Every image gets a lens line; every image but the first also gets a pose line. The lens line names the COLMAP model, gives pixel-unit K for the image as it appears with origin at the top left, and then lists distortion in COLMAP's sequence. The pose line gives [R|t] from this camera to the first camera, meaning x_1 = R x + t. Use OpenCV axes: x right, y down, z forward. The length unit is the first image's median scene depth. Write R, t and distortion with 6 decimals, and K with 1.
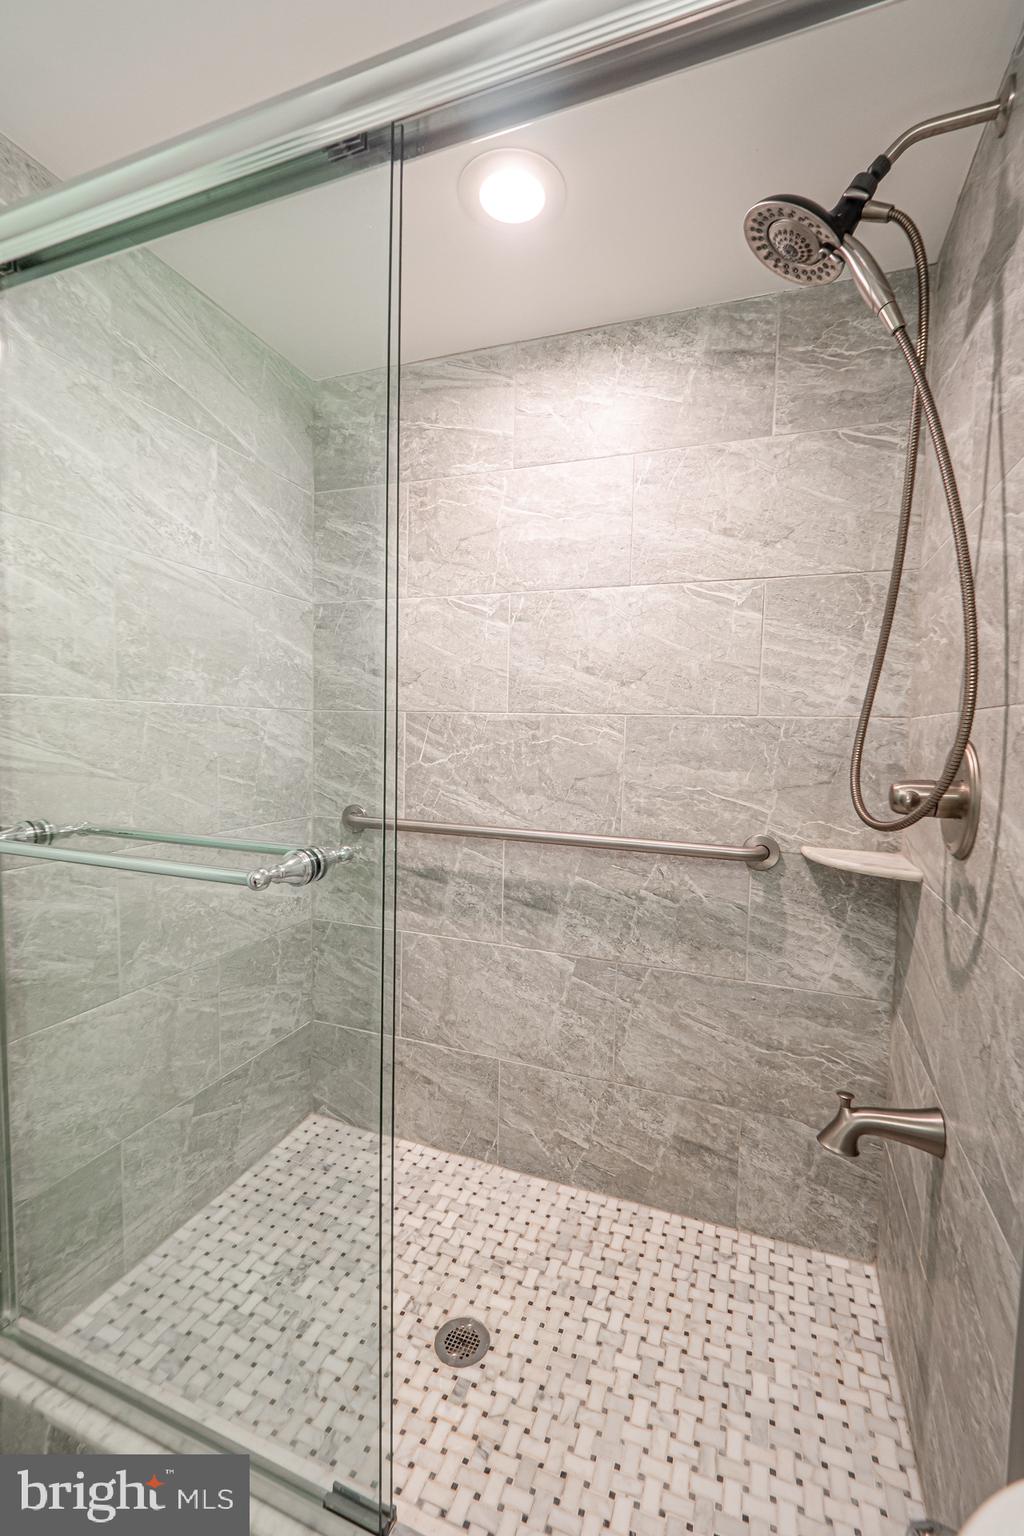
lens RADIAL K [[653.8, 0, 519.7], [0, 653.8, 777.1], [0, 0, 1]] dist [0.011569, -0.004968]
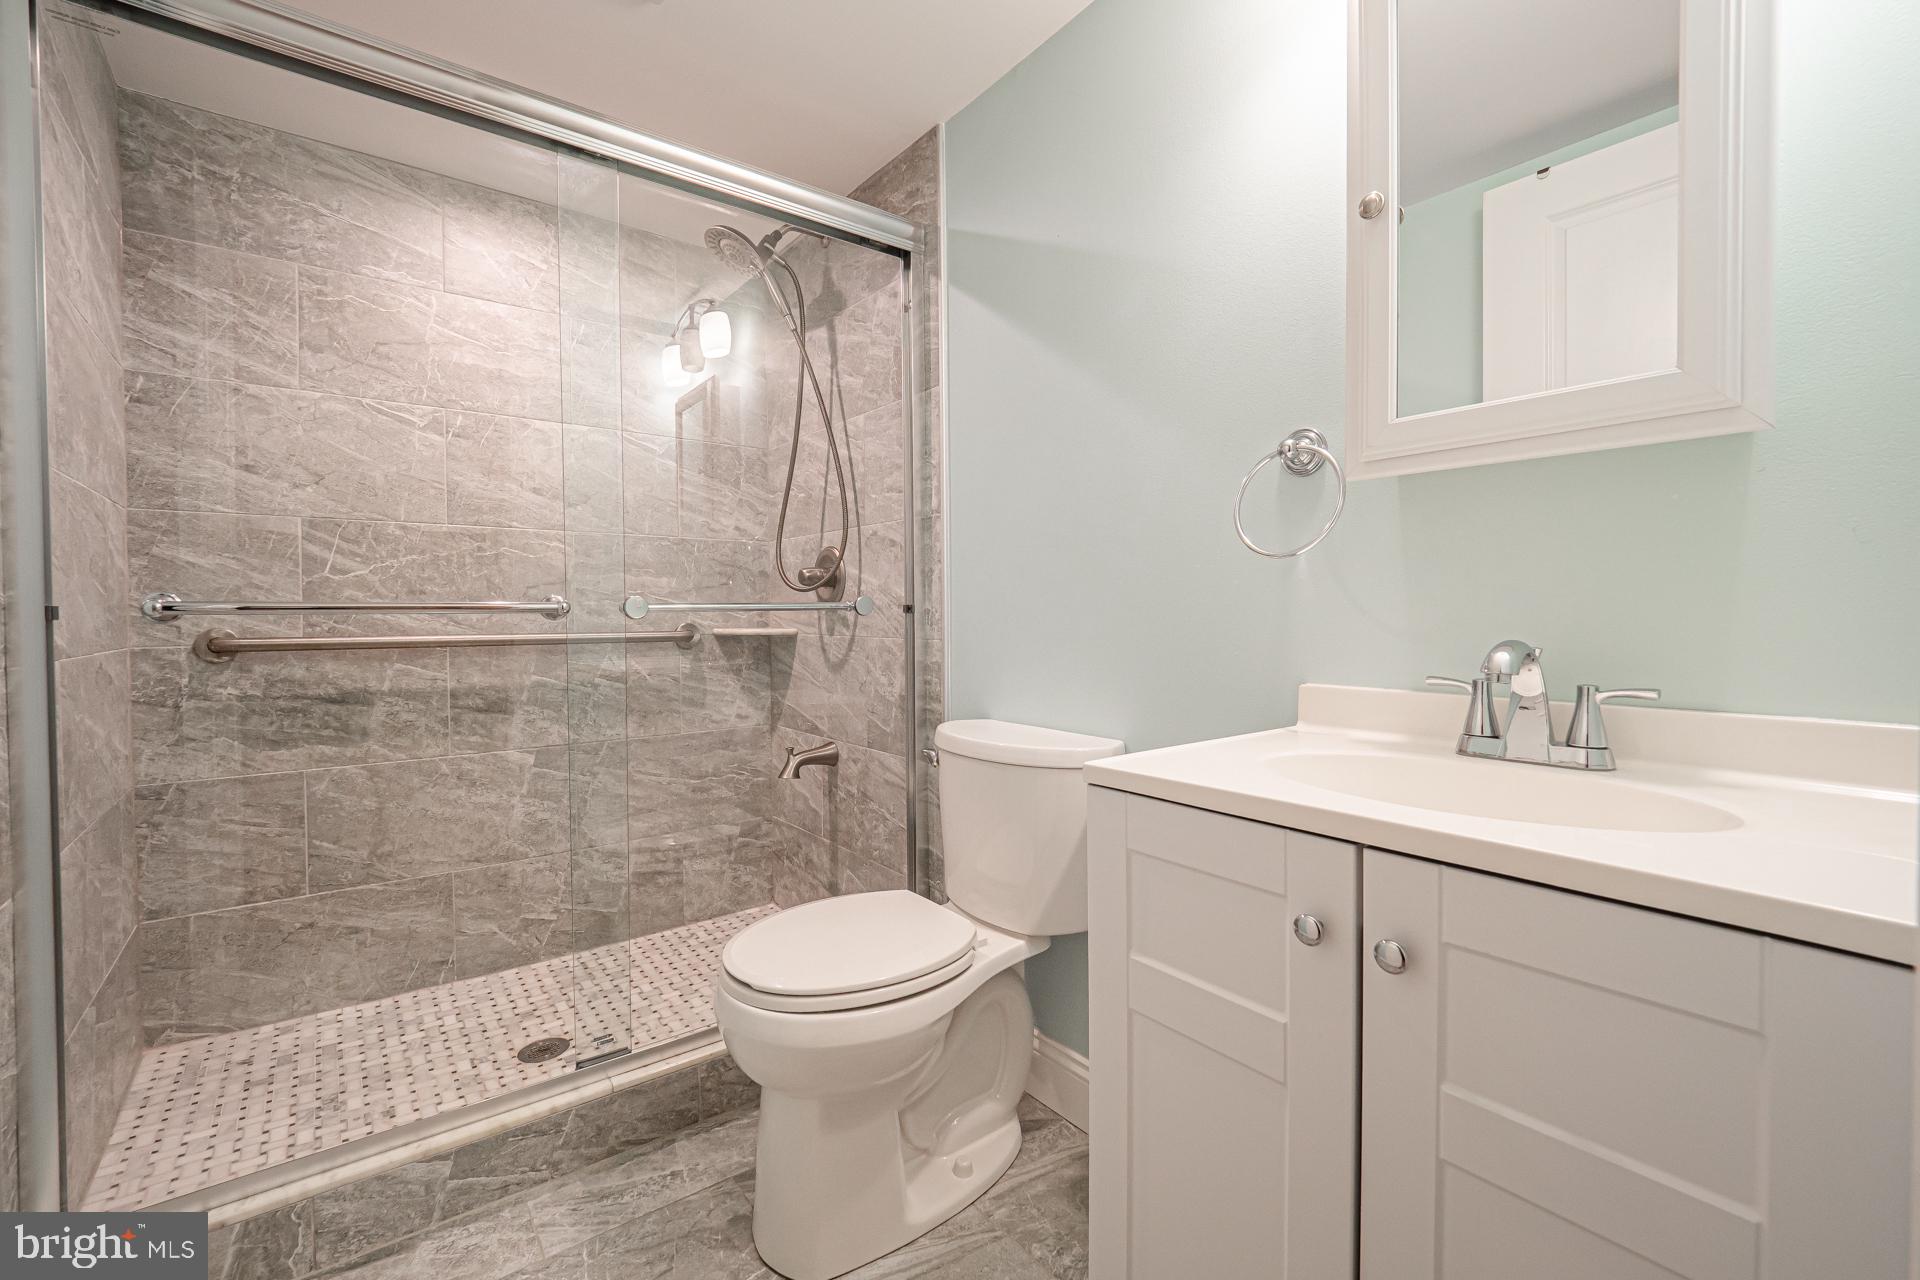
lens RADIAL K [[817.3, 0, 960.6], [0, 817.3, 629.3], [0, 0, 1]] dist [0.011569, -0.004968]
pose [[0.528267, -0.046350, 0.847812, -0.694207], [0.075755, 0.997100, 0.007310, 0.117064], [-0.845692, 0.060364, 0.530246, -0.351774]]
